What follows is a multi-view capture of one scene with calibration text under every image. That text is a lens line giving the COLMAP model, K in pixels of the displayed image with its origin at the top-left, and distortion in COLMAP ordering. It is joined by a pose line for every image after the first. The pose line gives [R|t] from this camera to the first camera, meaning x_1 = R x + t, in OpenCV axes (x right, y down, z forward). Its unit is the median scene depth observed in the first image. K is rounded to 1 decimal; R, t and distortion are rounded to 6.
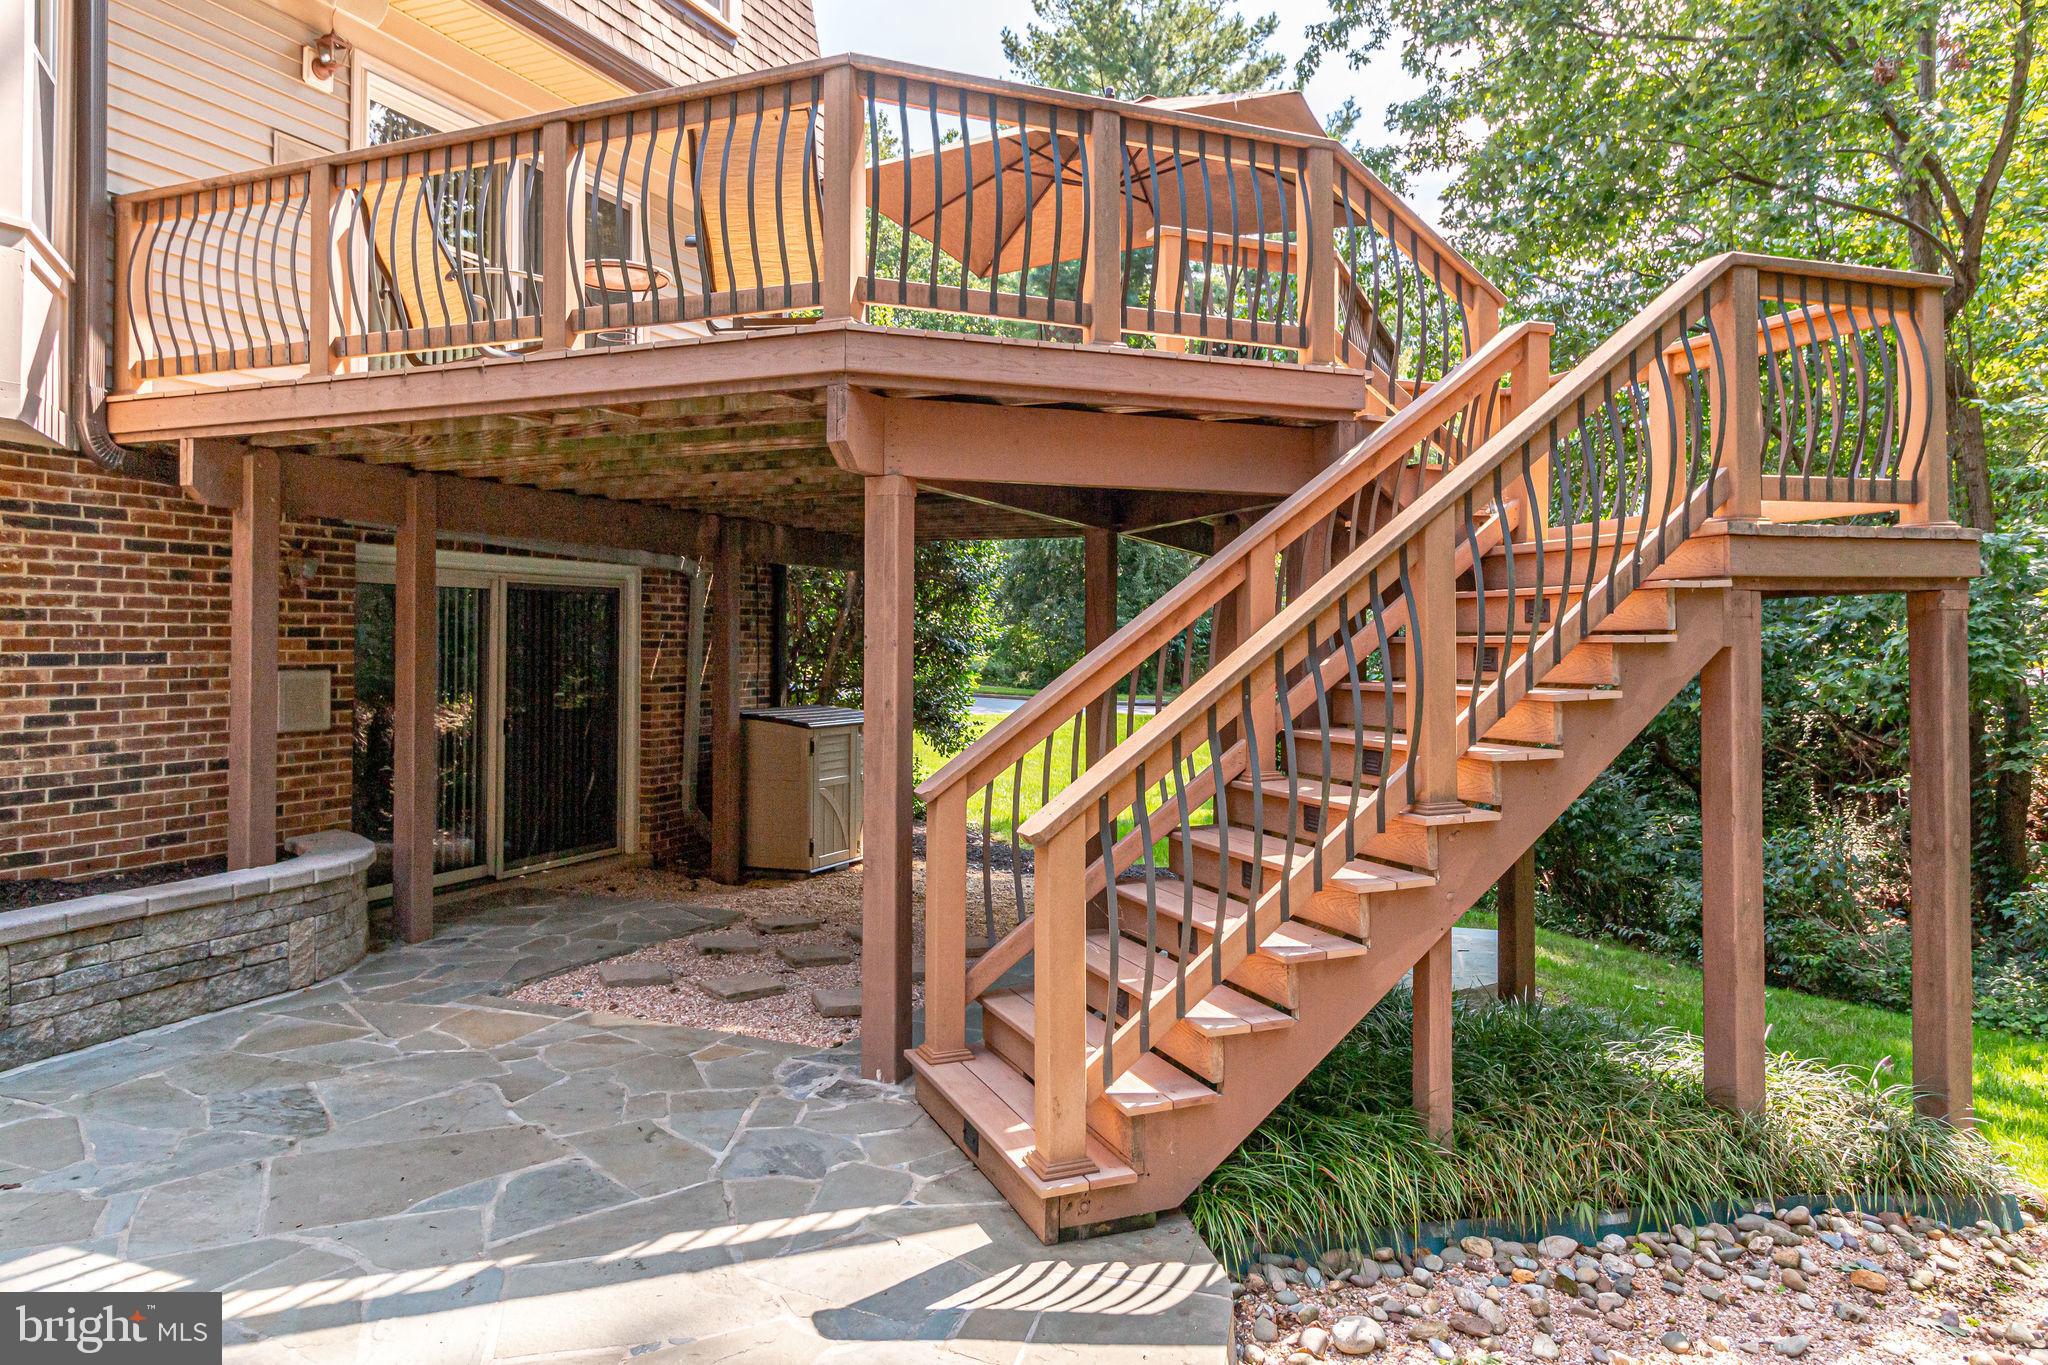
lens RADIAL K [[1318.5, 0, 1048.0], [0, 1318.5, 632.5], [0, 0, 1]] dist [-0.009837, -0.002273]
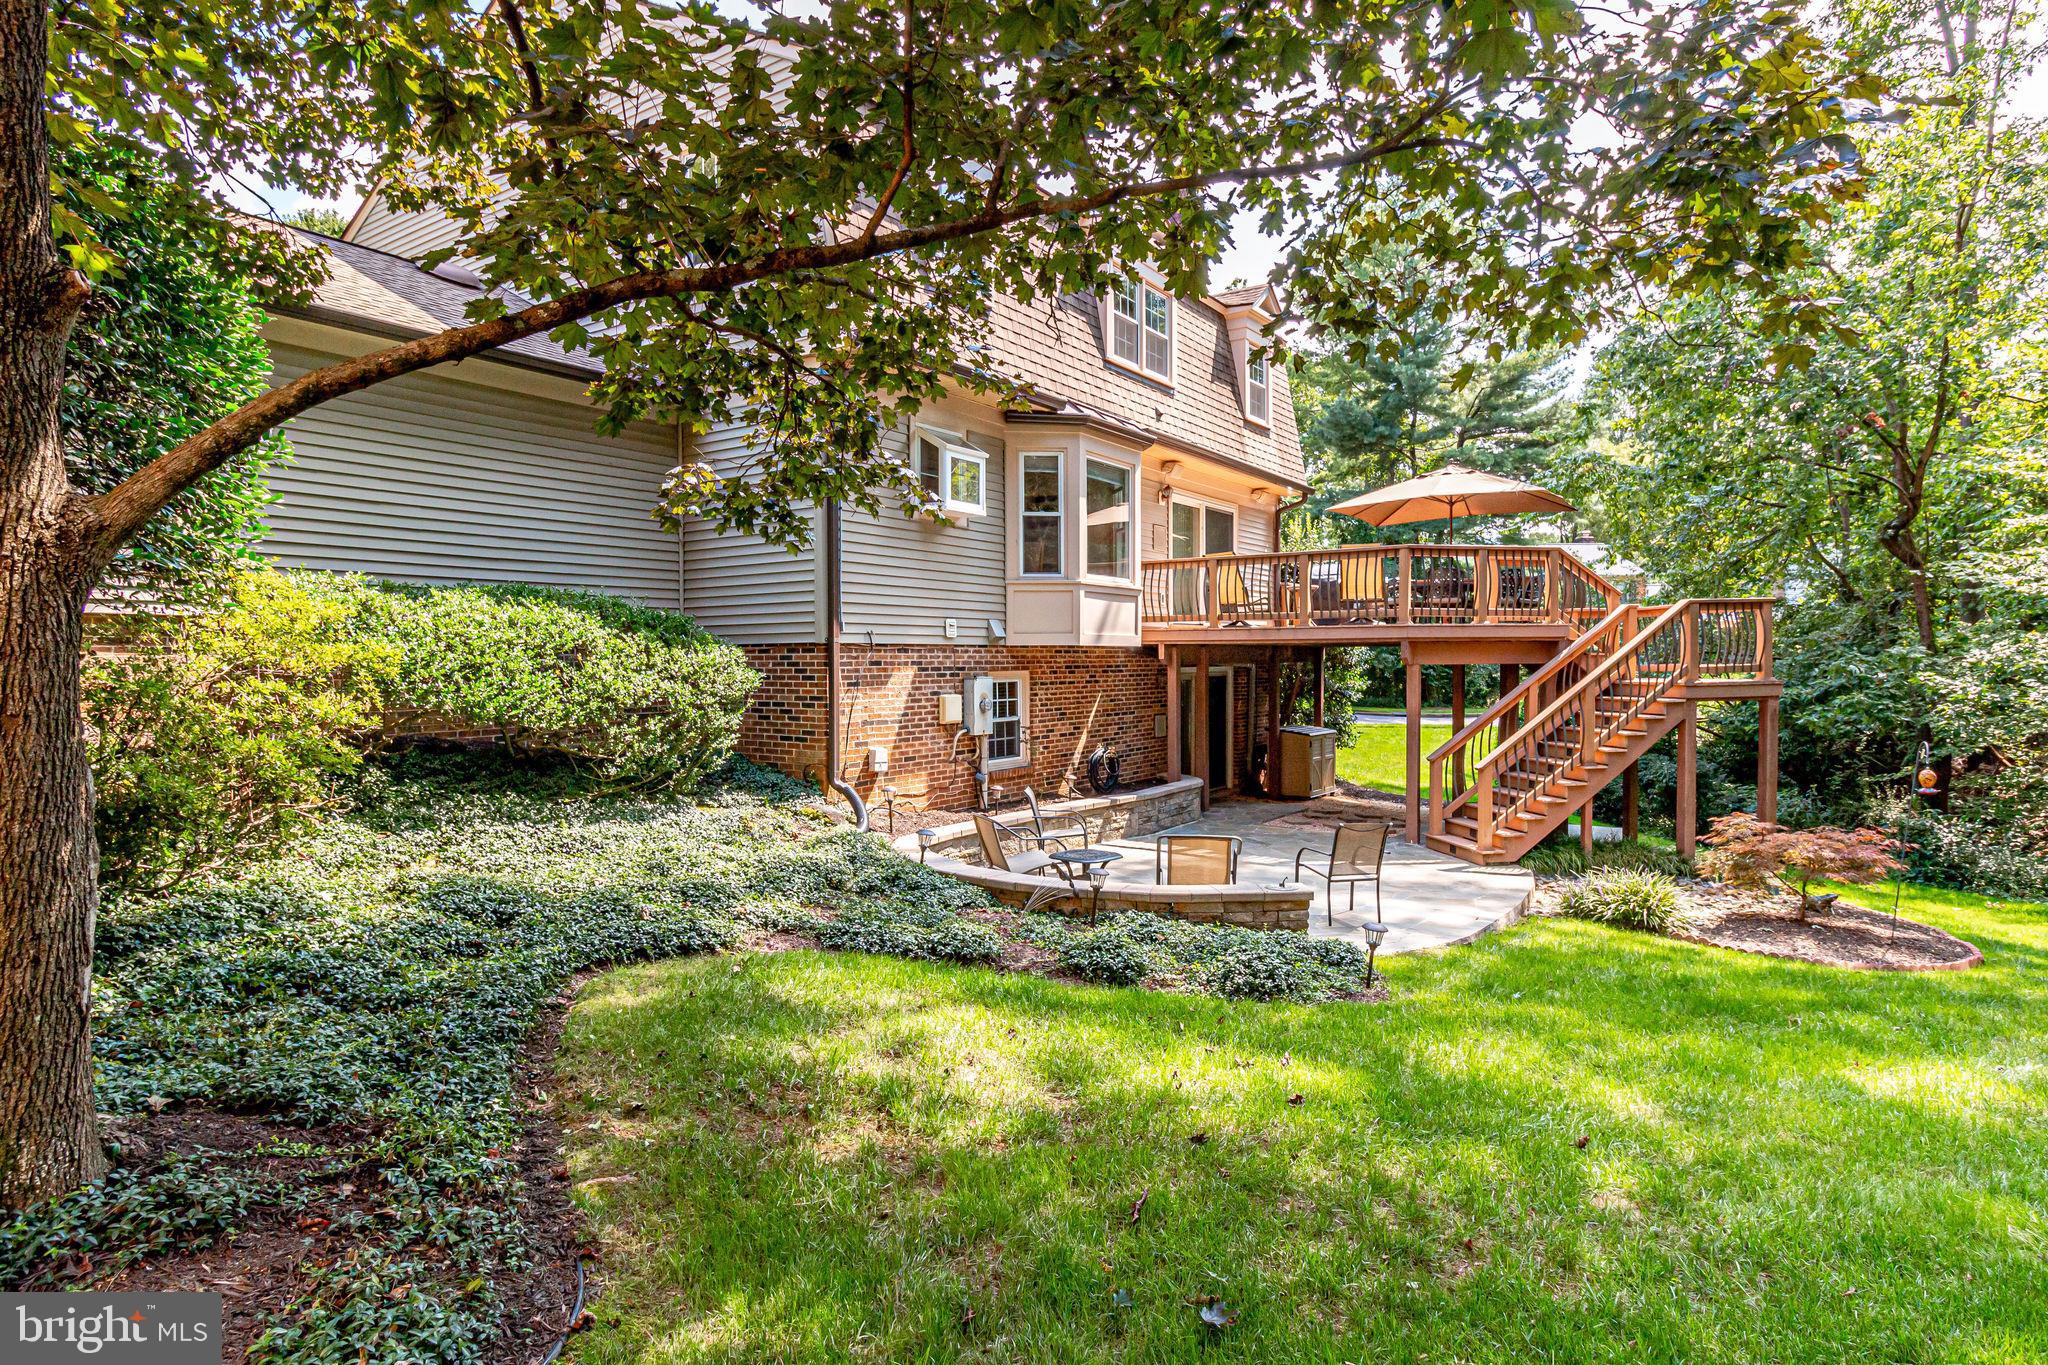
lens RADIAL K [[1100.1, 0, 1032.8], [0, 1100.1, 682.1], [0, 0, 1]] dist [0.002690, -0.000033]
pose [[0.975475, 0.000744, -0.220109, -0.387639], [0.006276, 0.999494, 0.031192, -0.144325], [0.220021, -0.031808, 0.974976, -1.669047]]
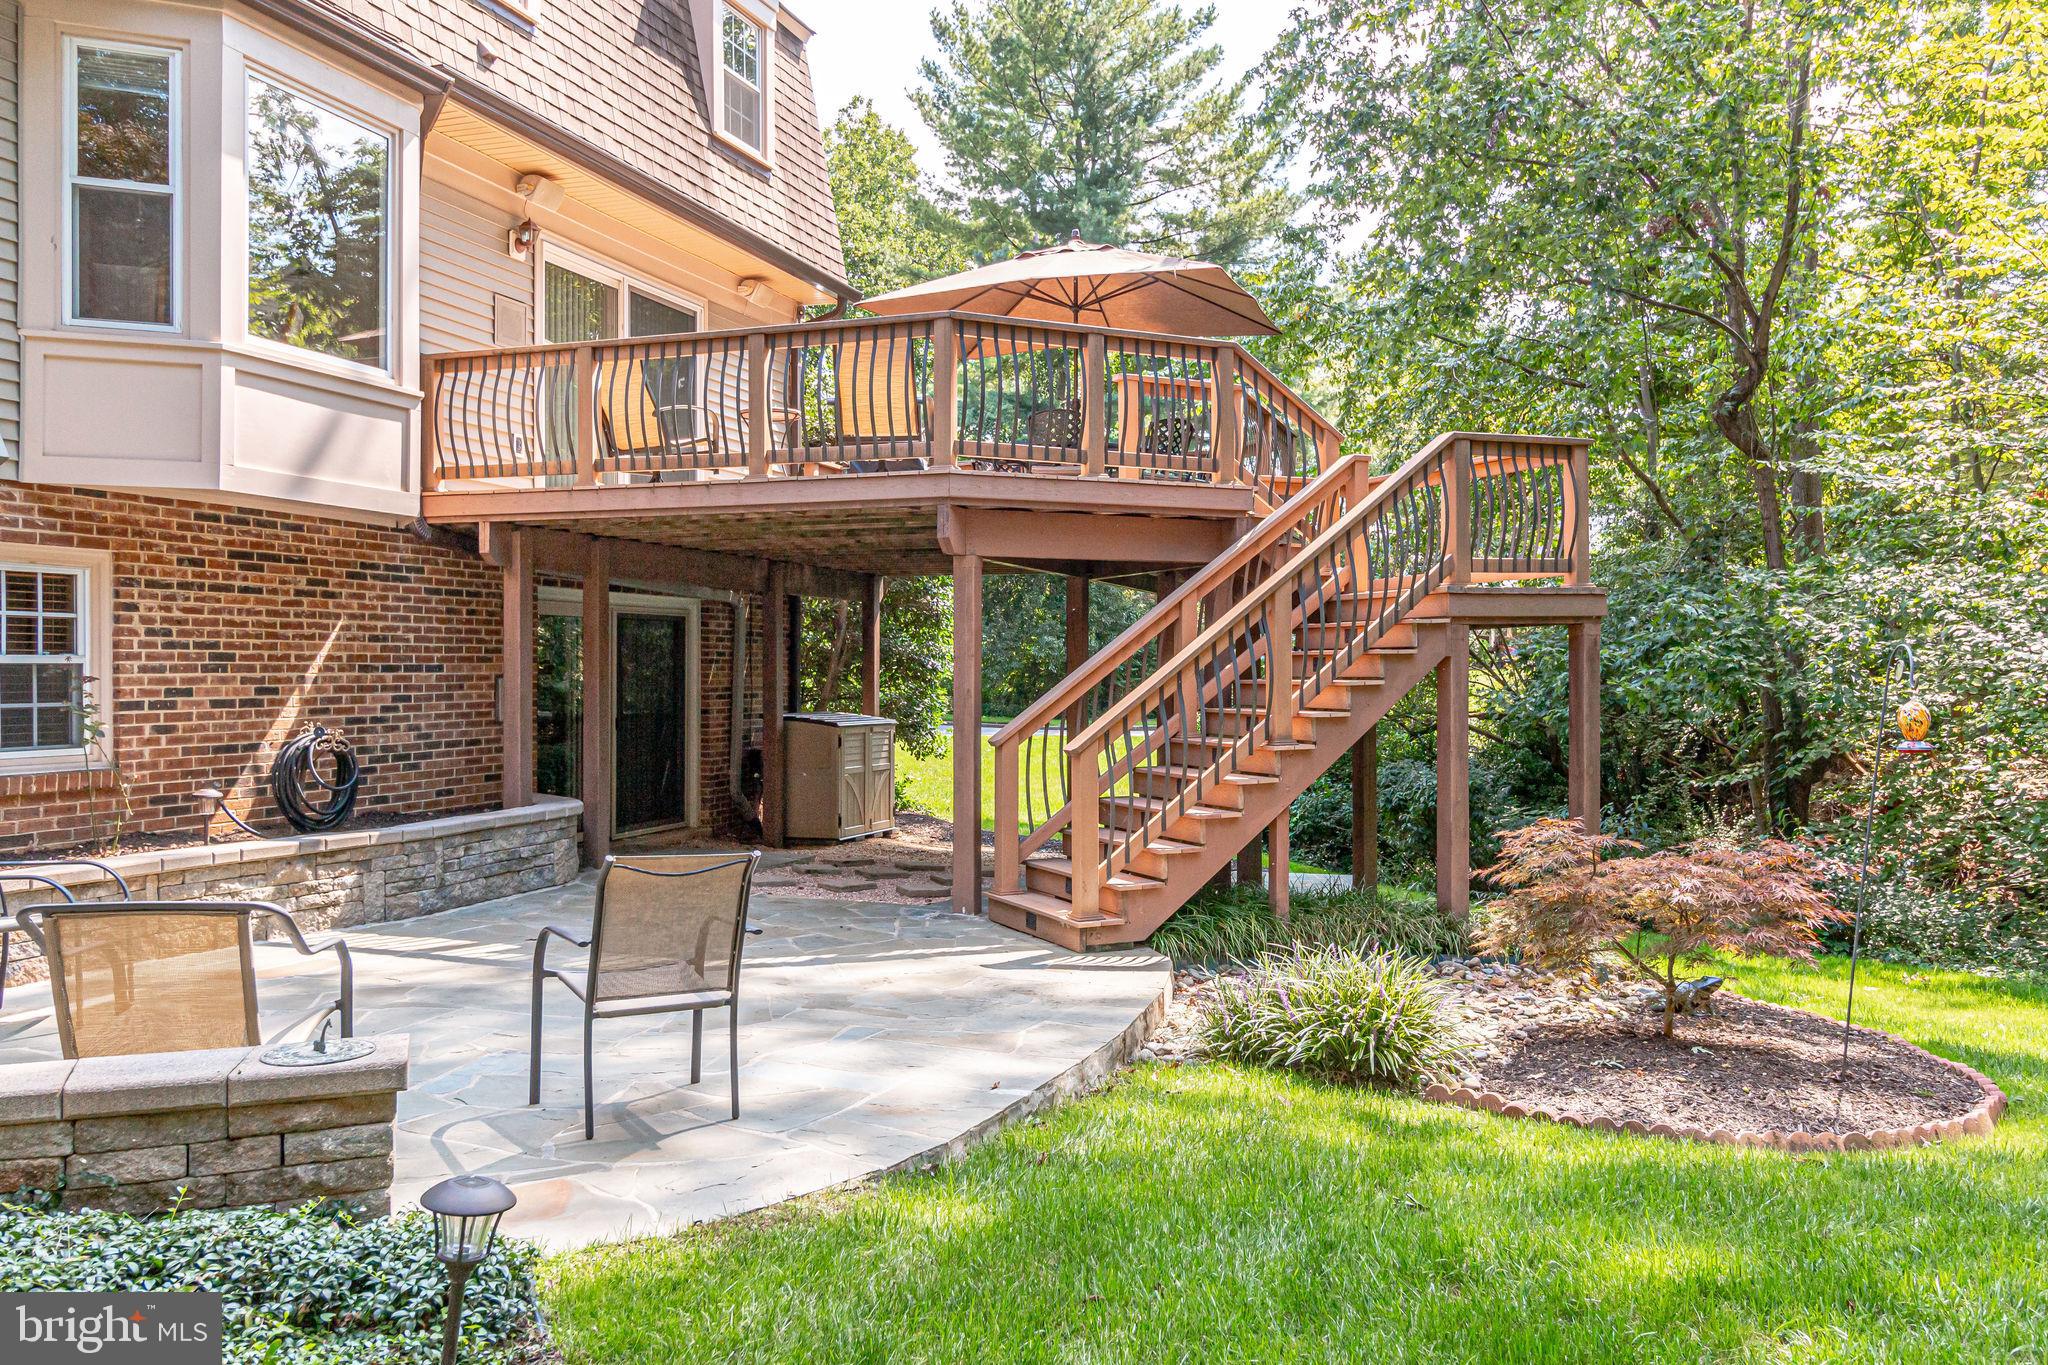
lens RADIAL K [[1561.4, 0, 1032.3], [0, 1561.4, 665.2], [0, 0, 1]] dist [0.004543, -0.000802]
pose [[0.998667, -0.001429, 0.051591, -0.121799], [0.001161, 0.999986, 0.005224, 0.008986], [-0.051598, -0.005157, 0.998655, -0.853899]]
